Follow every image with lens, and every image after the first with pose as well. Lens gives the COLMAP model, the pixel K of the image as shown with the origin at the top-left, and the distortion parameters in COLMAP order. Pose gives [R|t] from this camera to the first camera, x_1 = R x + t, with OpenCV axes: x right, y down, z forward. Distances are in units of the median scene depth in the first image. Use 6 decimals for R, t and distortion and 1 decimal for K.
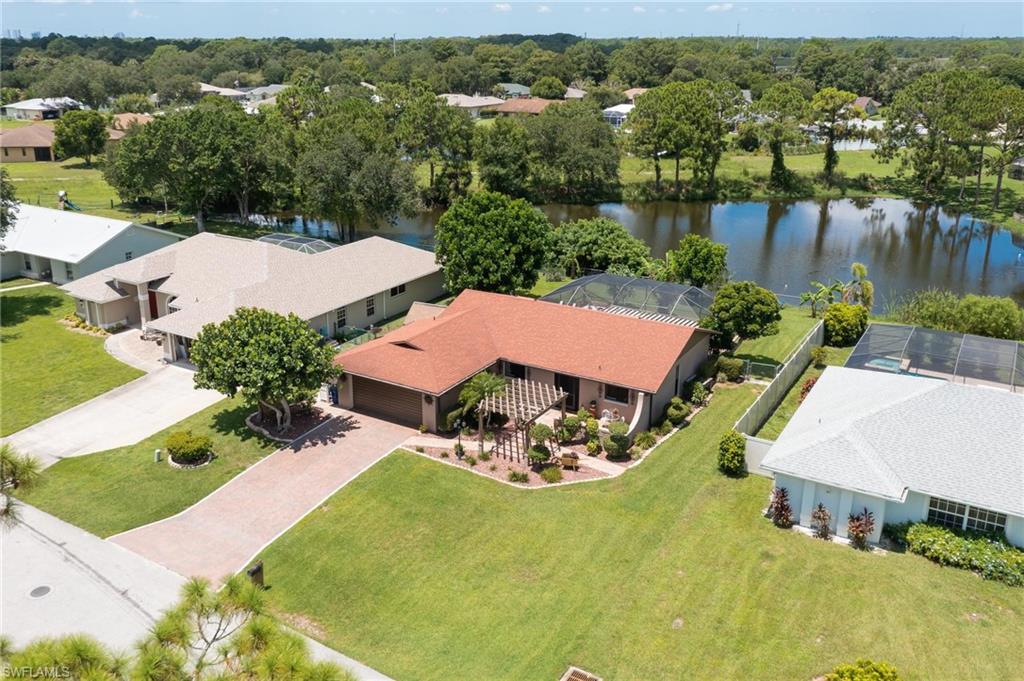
lens RADIAL K [[848.7, 0, 502.2], [0, 848.7, 337.9], [0, 0, 1]] dist [0.008740, 0.010801]
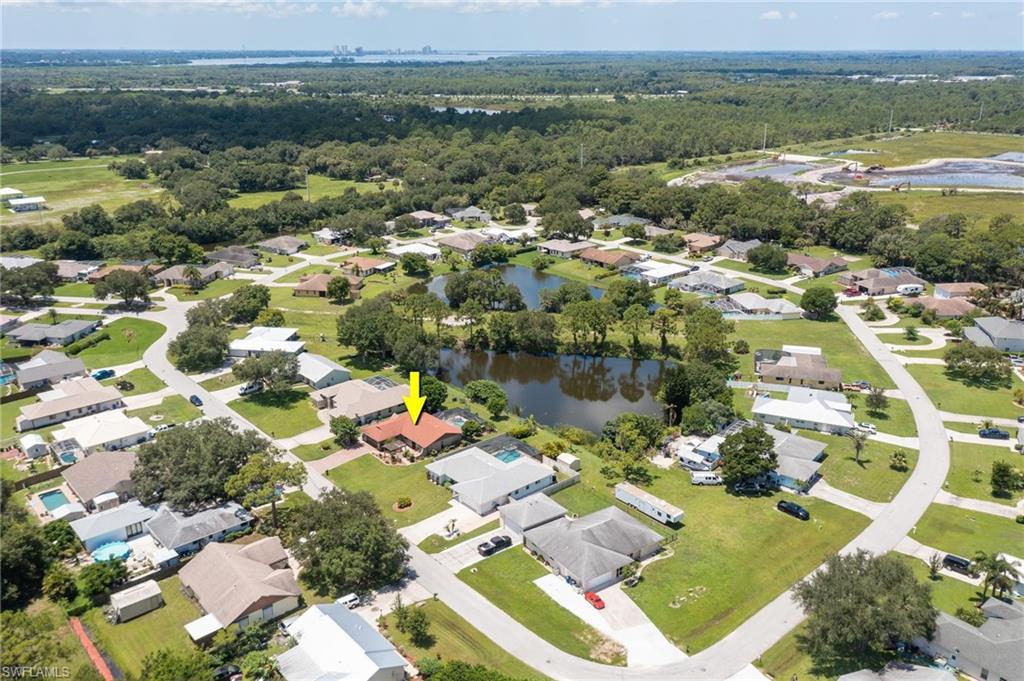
lens RADIAL K [[848.7, 0, 509.5], [0, 848.7, 343.4], [0, 0, 1]] dist [0.008740, 0.010801]
pose [[0.951903, 0.097524, -0.290463, 1.703122], [-0.097336, 0.995137, 0.015132, -0.541073], [0.290526, 0.013869, 0.956766, -2.844416]]
